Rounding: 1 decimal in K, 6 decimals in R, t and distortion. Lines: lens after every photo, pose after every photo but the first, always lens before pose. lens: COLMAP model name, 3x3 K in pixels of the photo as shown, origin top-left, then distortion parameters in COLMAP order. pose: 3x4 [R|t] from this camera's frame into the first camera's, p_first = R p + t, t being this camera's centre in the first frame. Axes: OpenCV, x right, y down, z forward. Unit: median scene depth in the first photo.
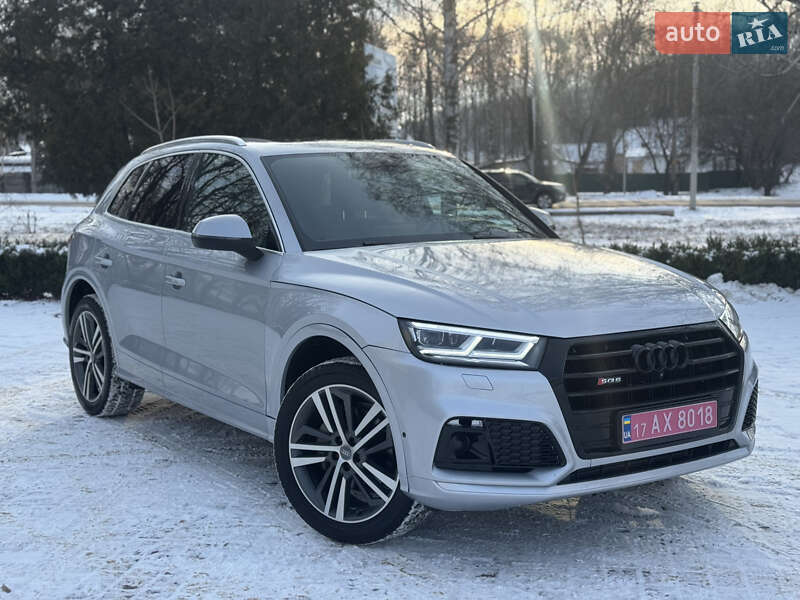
lens RADIAL K [[1111.4, 0, 403.9], [0, 1111.4, 308.3], [0, 0, 1]] dist [0.120008, 0.000000]
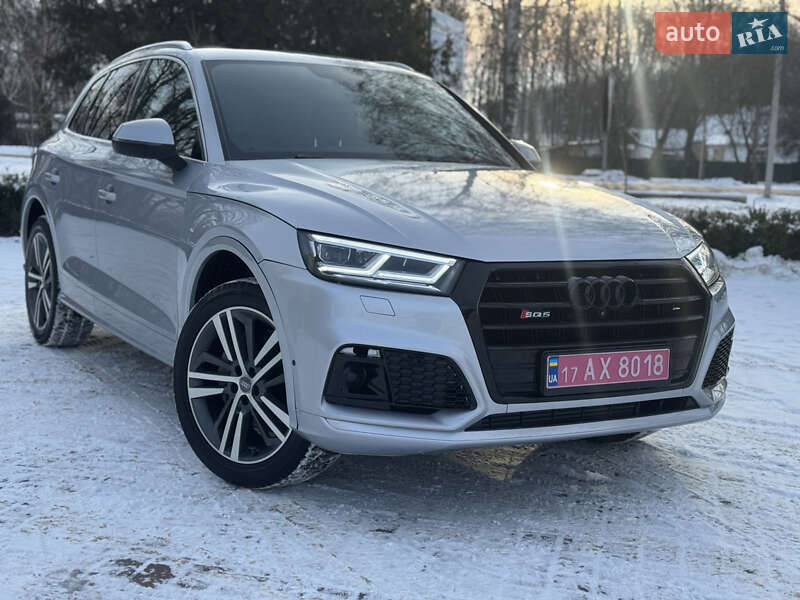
lens RADIAL K [[1111.4, 0, 398.3], [0, 1111.4, 302.5], [0, 0, 1]] dist [0.120008, 0.000000]
pose [[0.995984, 0.058009, -0.068197, 0.111705], [-0.057086, 0.998250, 0.015408, 0.039575], [0.068971, -0.011453, 0.997553, 0.114854]]
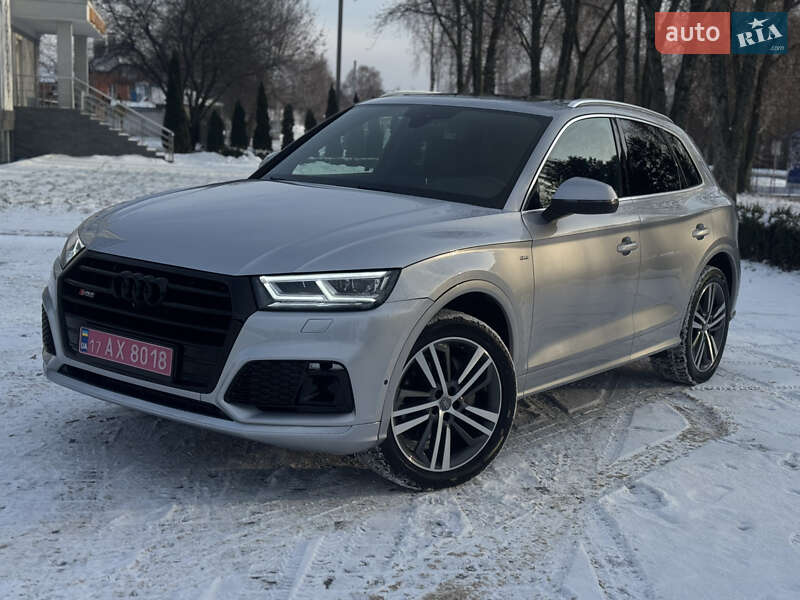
lens RADIAL K [[1111.4, 0, 401.9], [0, 1111.4, 300.1], [0, 0, 1]] dist [0.120008, 0.000000]
pose [[0.326481, 0.166288, -0.930461, 1.066460], [-0.180241, 0.977292, 0.111415, -0.087545], [0.927859, 0.131333, 0.349040, 0.735882]]
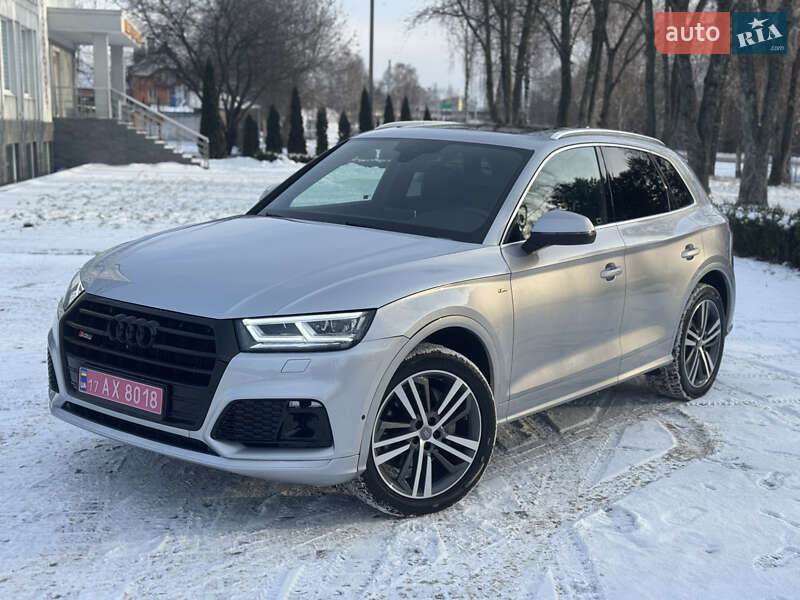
lens RADIAL K [[1111.4, 0, 401.3], [0, 1111.4, 296.1], [0, 0, 1]] dist [0.120008, 0.000000]
pose [[0.293500, 0.161198, -0.942270, 1.120300], [-0.157664, 0.980345, 0.118602, -0.135444], [0.942868, 0.113753, 0.313146, 0.765226]]
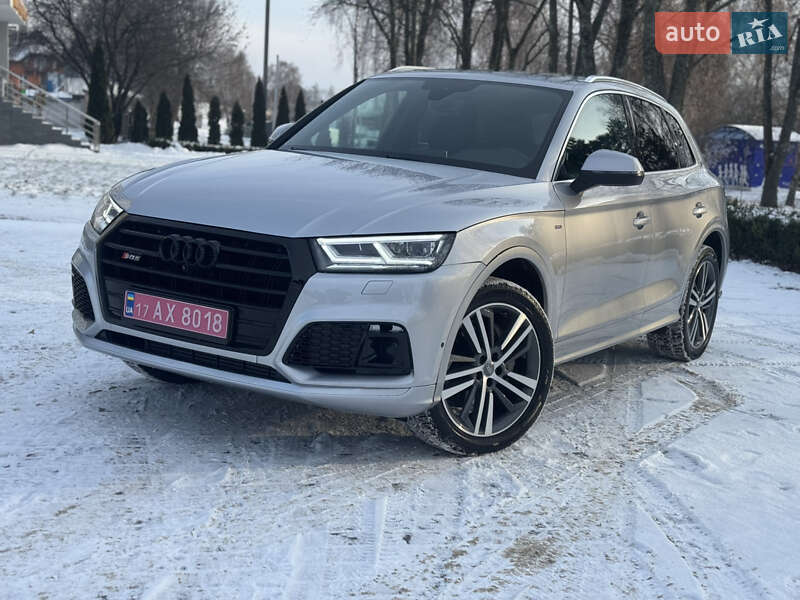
lens RADIAL K [[1111.4, 0, 397.5], [0, 1111.4, 297.7], [0, 0, 1]] dist [0.120008, 0.000000]
pose [[0.392041, 0.167323, -0.904603, 1.034946], [-0.191146, 0.976676, 0.097814, -0.042610], [0.899871, 0.134564, 0.414880, 0.641924]]
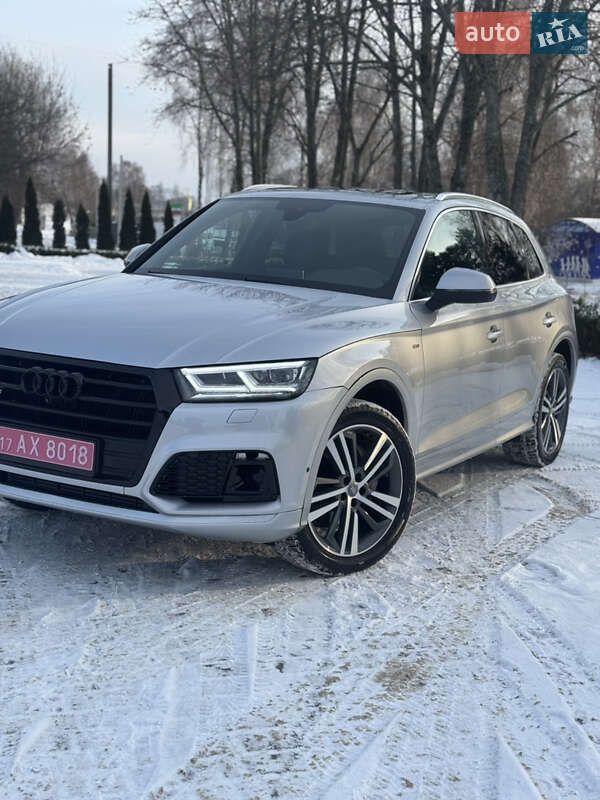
lens RADIAL K [[1111.4, 0, 307.3], [0, 1111.4, 392.7], [0, 0, 1]] dist [0.120008, 0.000000]
pose [[0.443743, 0.154618, -0.882715, 1.037559], [-0.168909, 0.981779, 0.087060, -0.064171], [0.880092, 0.110466, 0.461774, 0.625488]]
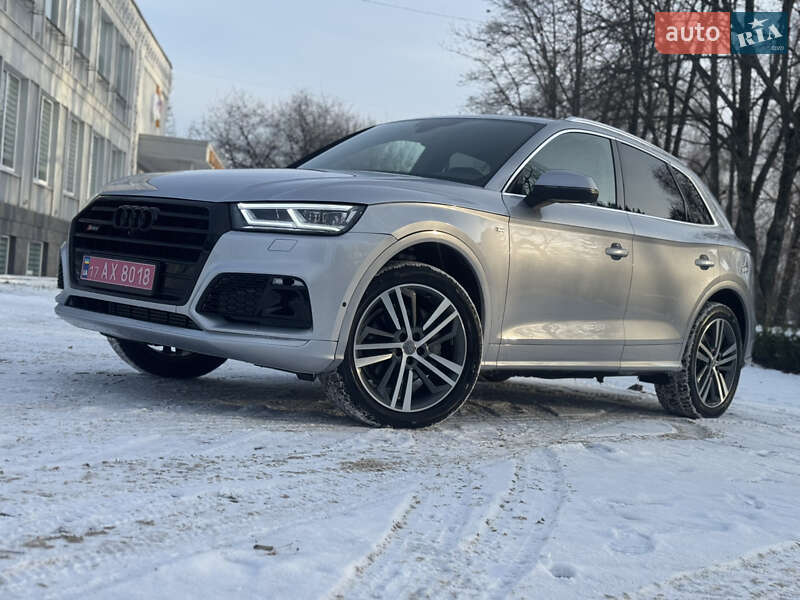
lens RADIAL K [[1111.4, 0, 393.3], [0, 1111.4, 300.9], [0, 0, 1]] dist [0.120008, 0.000000]
pose [[0.222665, 0.039939, -0.974076, 1.181294], [-0.231917, 0.972647, -0.013134, 0.066689], [0.946908, 0.228830, 0.225837, 0.856975]]
